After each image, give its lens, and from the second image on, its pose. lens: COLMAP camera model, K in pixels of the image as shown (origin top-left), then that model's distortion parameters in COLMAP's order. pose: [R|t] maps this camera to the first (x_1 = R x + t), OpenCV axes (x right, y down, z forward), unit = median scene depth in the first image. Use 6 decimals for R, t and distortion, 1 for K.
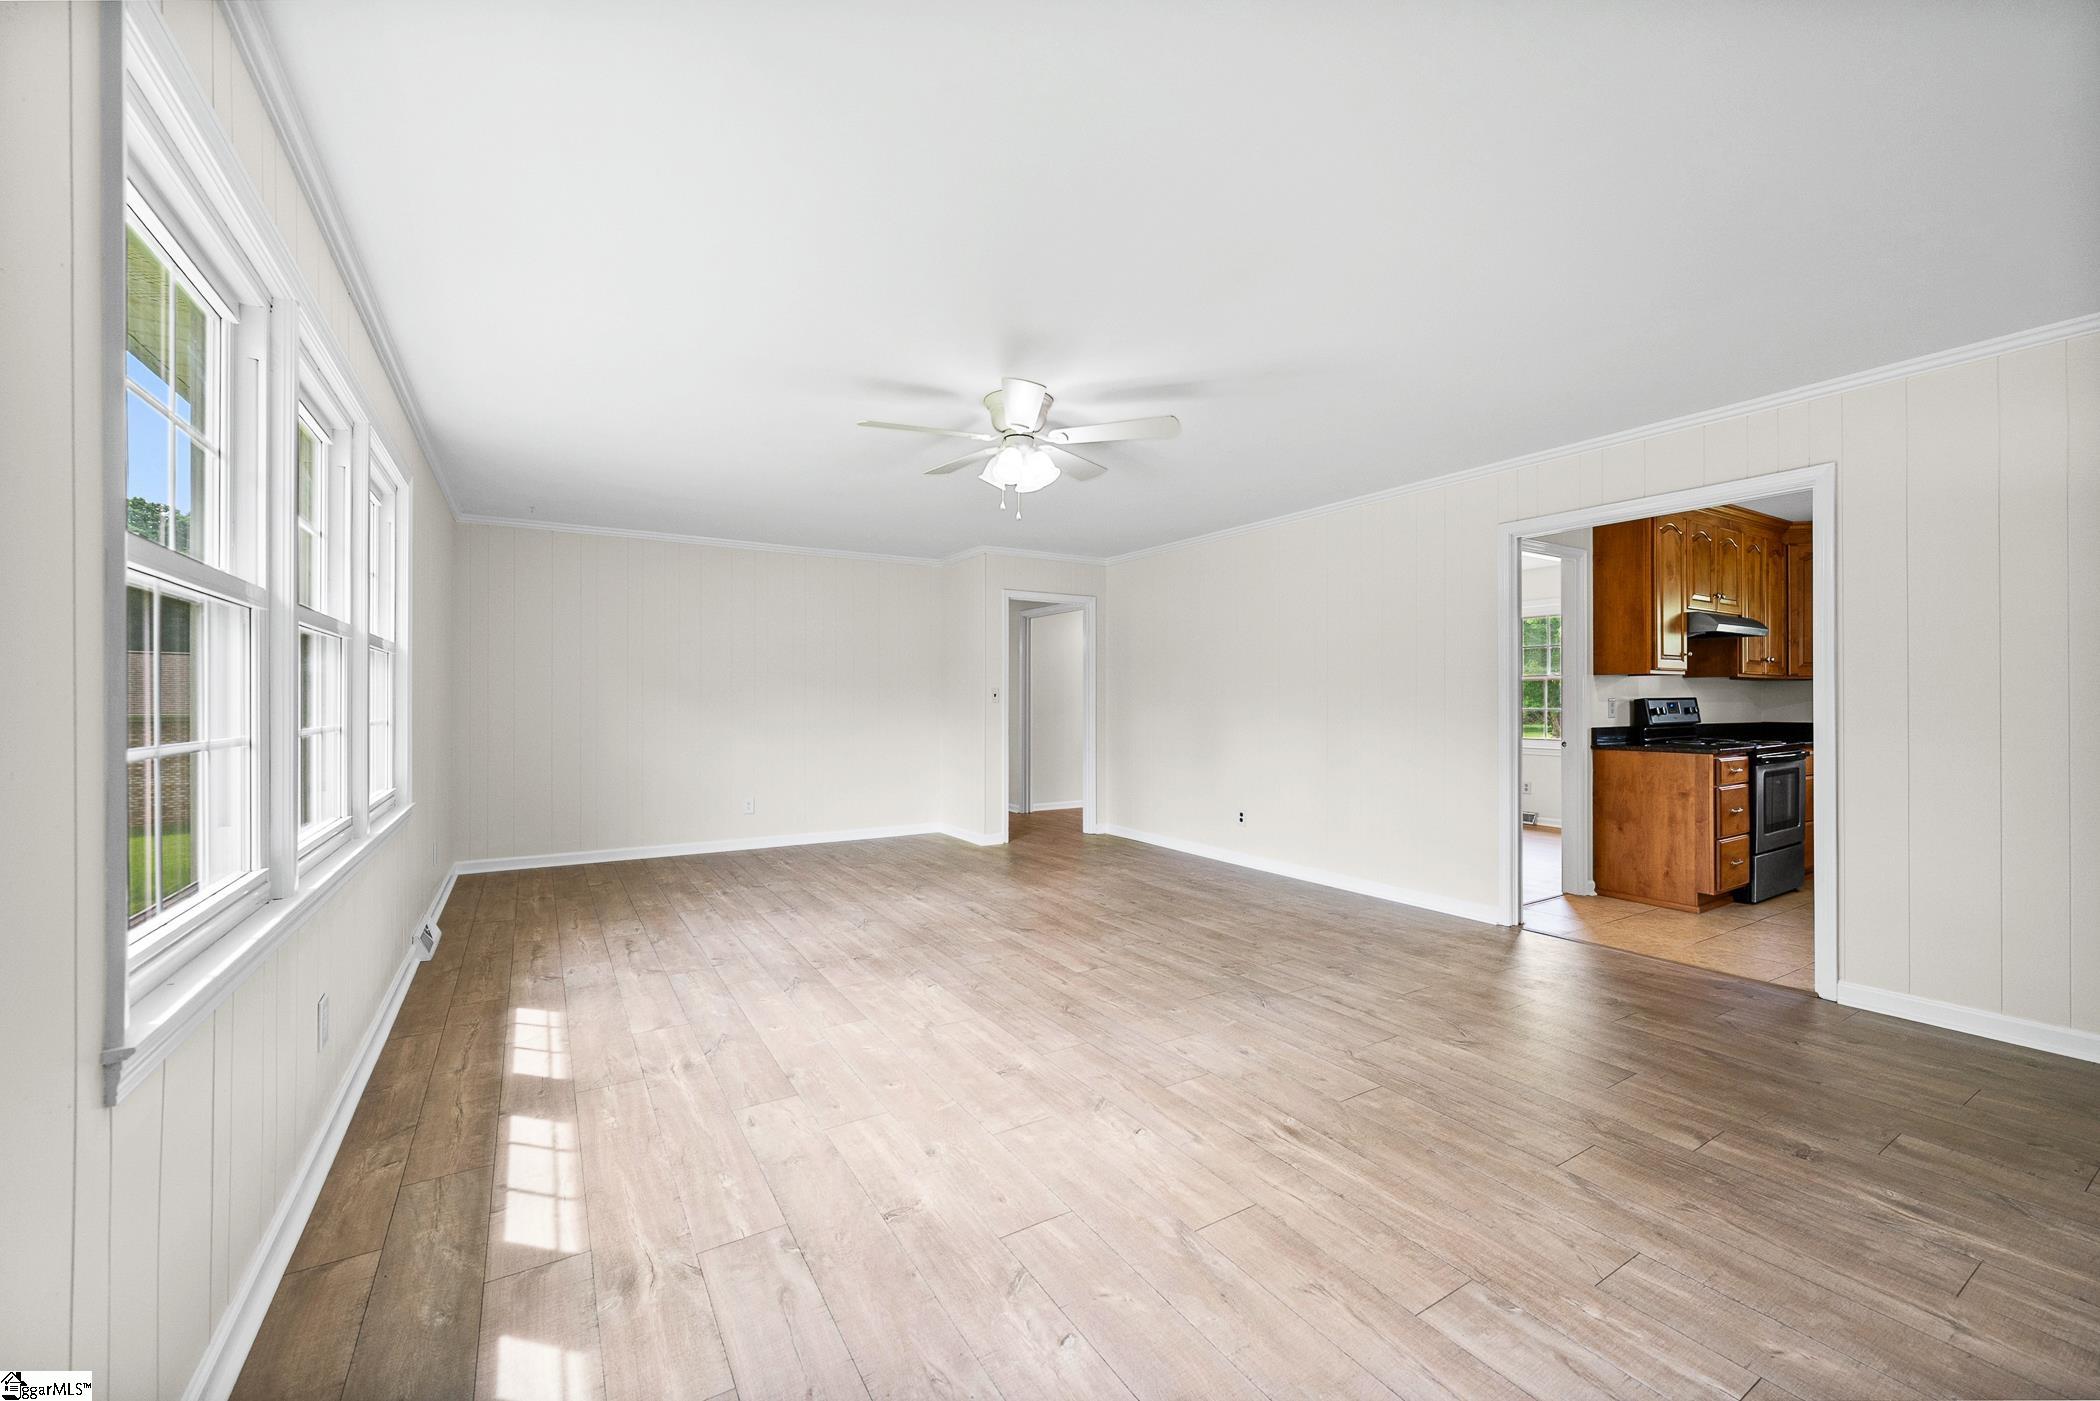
lens RADIAL K [[833.2, 0, 1044.0], [0, 833.2, 698.3], [0, 0, 1]] dist [-0.001884, -0.000039]
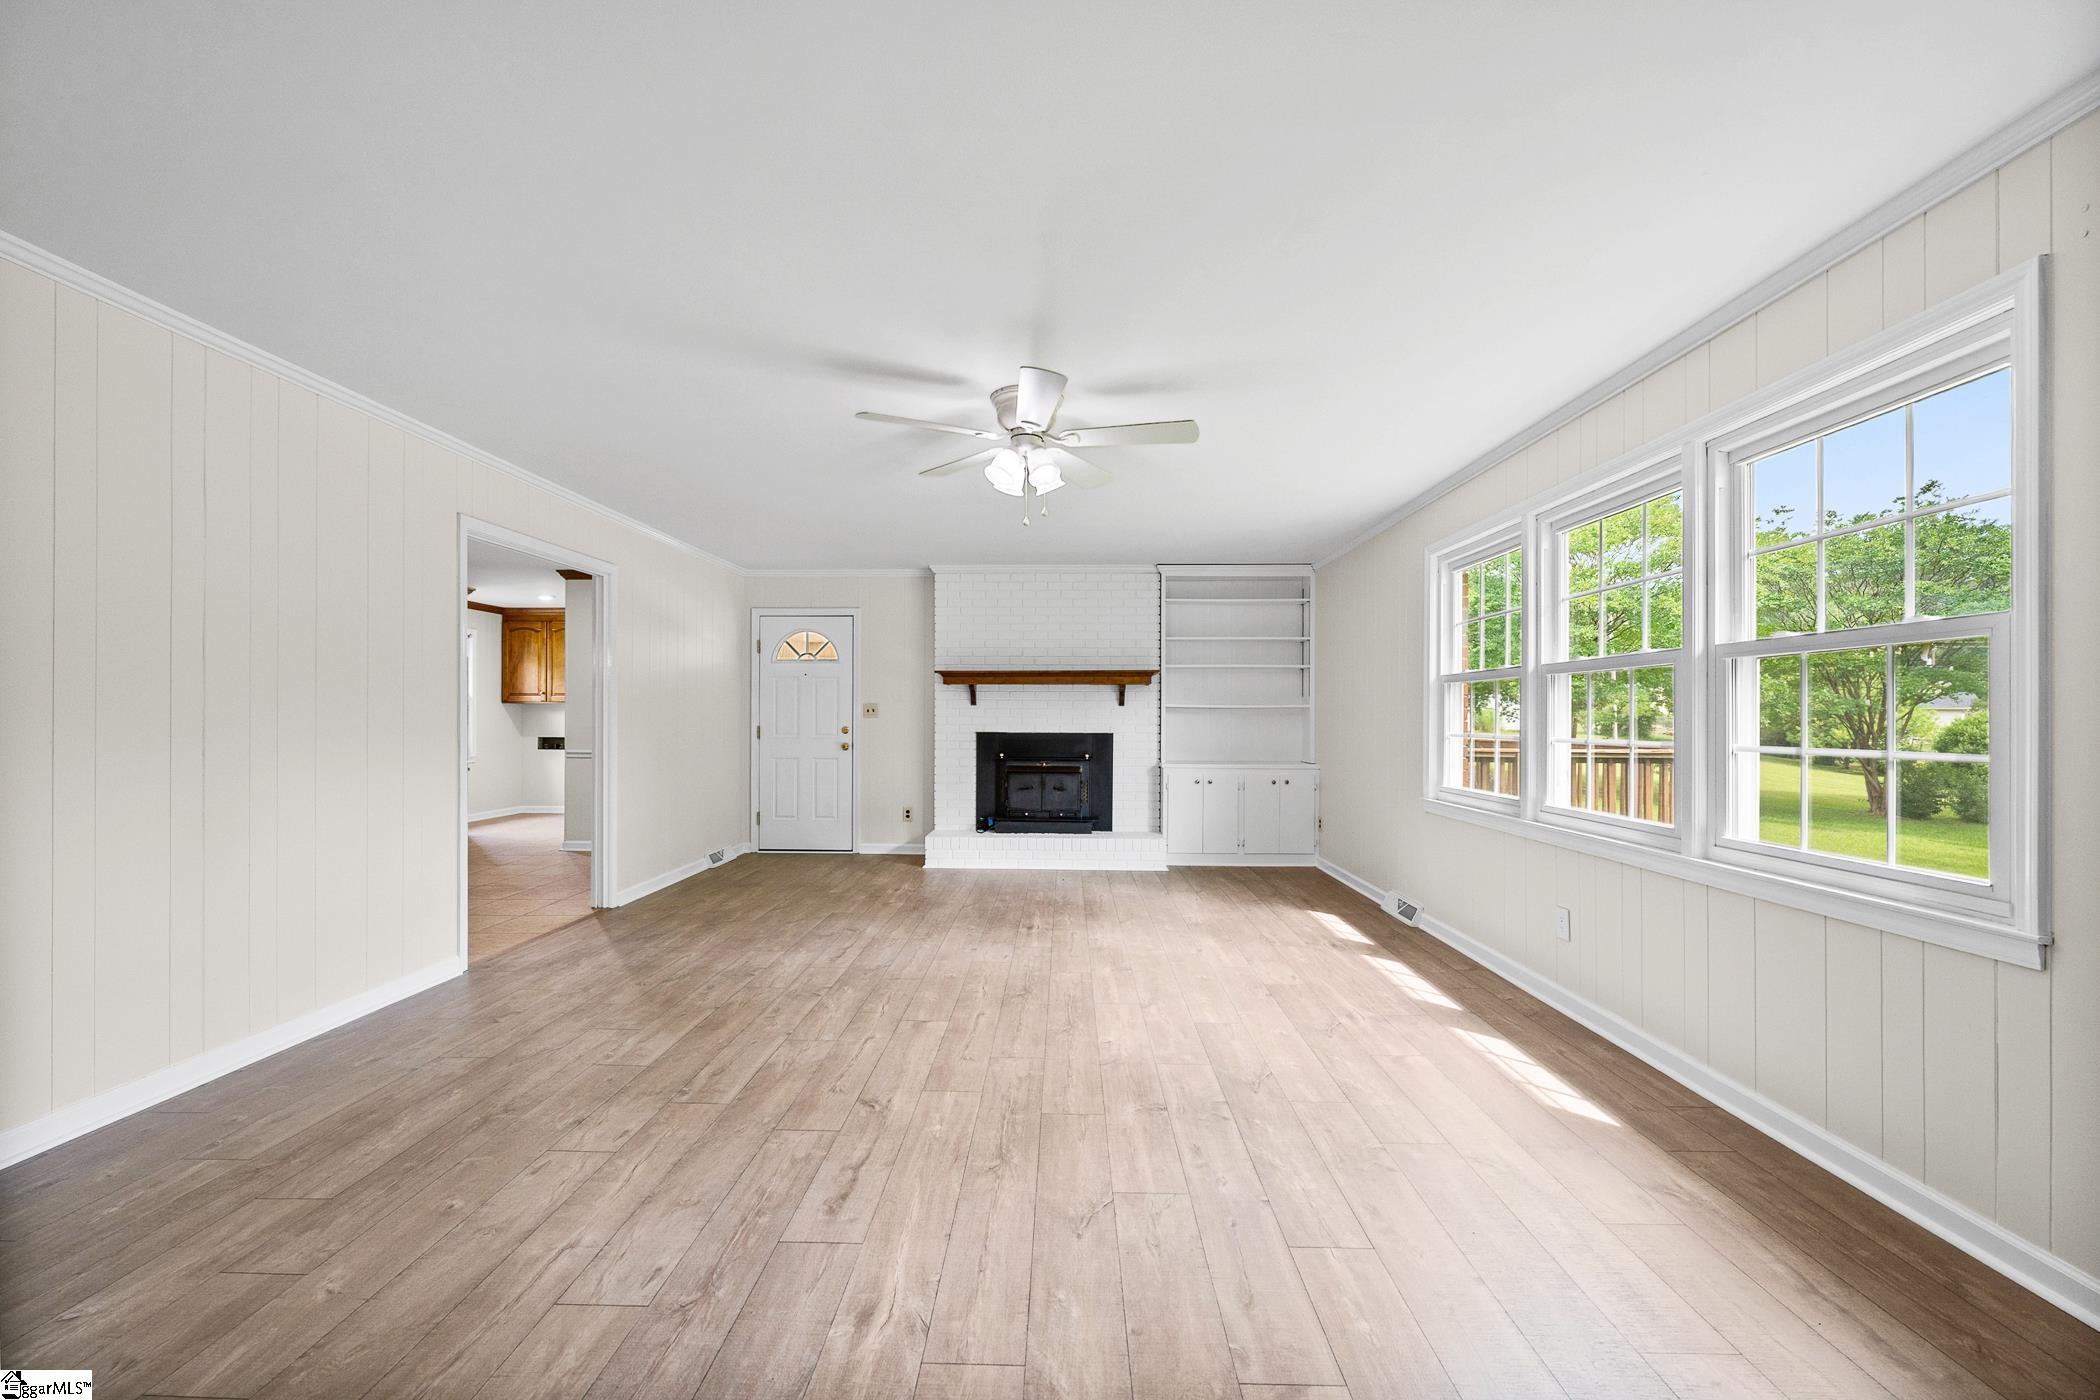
lens RADIAL K [[836.3, 0, 1047.9], [0, 836.3, 719.2], [0, 0, 1]] dist [-0.000586, -0.000054]
pose [[-0.841647, -0.003794, 0.540015, -0.577934], [-0.005620, 0.999983, -0.001734, 0.005643], [-0.539999, -0.004494, -0.841653, 1.841068]]
